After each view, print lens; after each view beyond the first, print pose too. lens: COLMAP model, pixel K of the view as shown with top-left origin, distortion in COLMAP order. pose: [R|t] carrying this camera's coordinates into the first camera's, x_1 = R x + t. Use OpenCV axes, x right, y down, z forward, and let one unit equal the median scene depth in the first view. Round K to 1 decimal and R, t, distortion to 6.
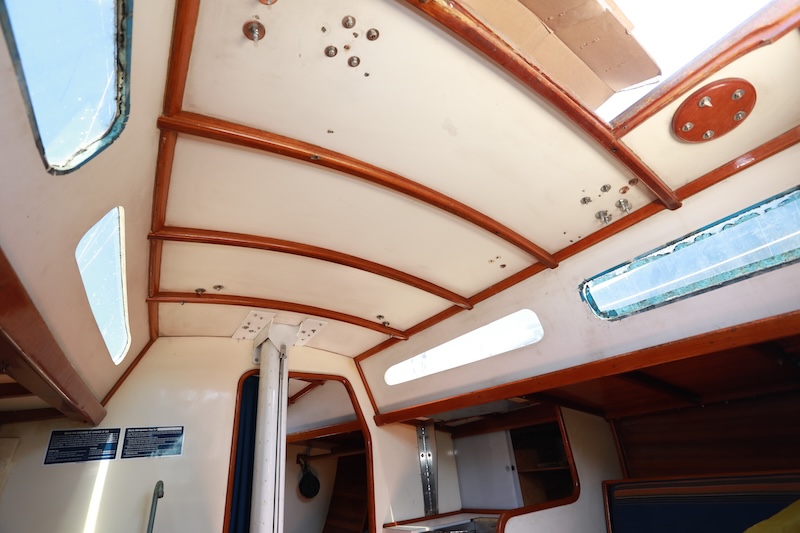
lens RADIAL K [[385.7, 0, 396.0], [0, 385.7, 267.7], [0, 0, 1]] dist [-0.076258, 0.030381]
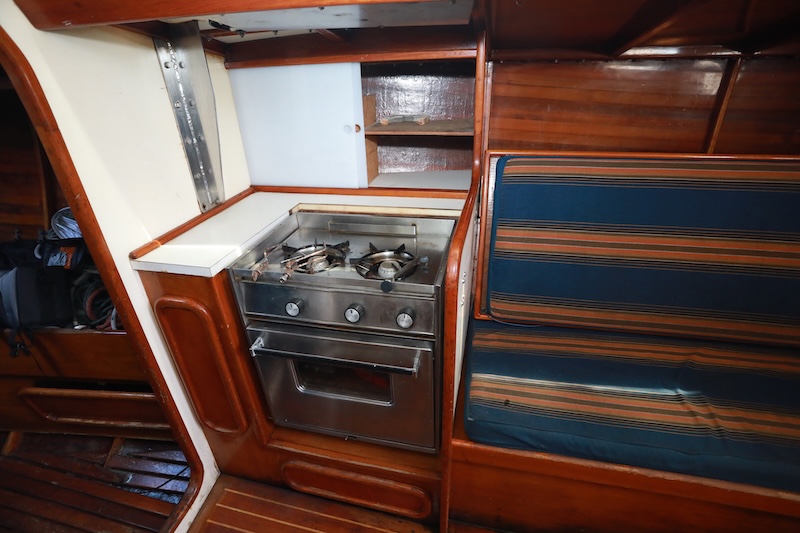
lens RADIAL K [[385.7, 0, 396.0], [0, 385.7, 267.7], [0, 0, 1]] dist [-0.076258, 0.030381]
pose [[0.748846, -0.265344, 0.607308, -0.066327], [-0.334267, 0.640043, 0.691817, 0.226969], [-0.572273, -0.721067, 0.390598, 0.550529]]
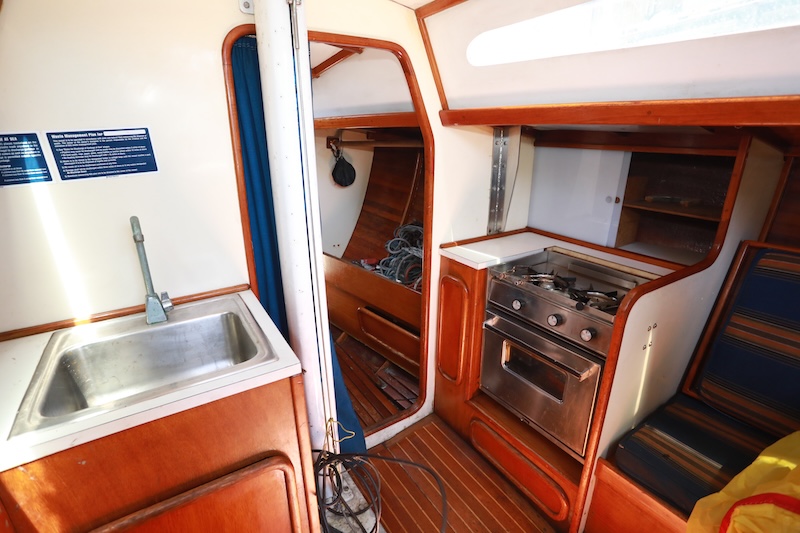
lens RADIAL K [[385.7, 0, 396.0], [0, 385.7, 267.7], [0, 0, 1]] dist [-0.076258, 0.030381]
pose [[0.995778, 0.089662, -0.019662, -0.099481], [-0.045664, 0.669690, 0.741236, 0.081976], [0.079628, -0.737209, 0.670957, 0.347361]]
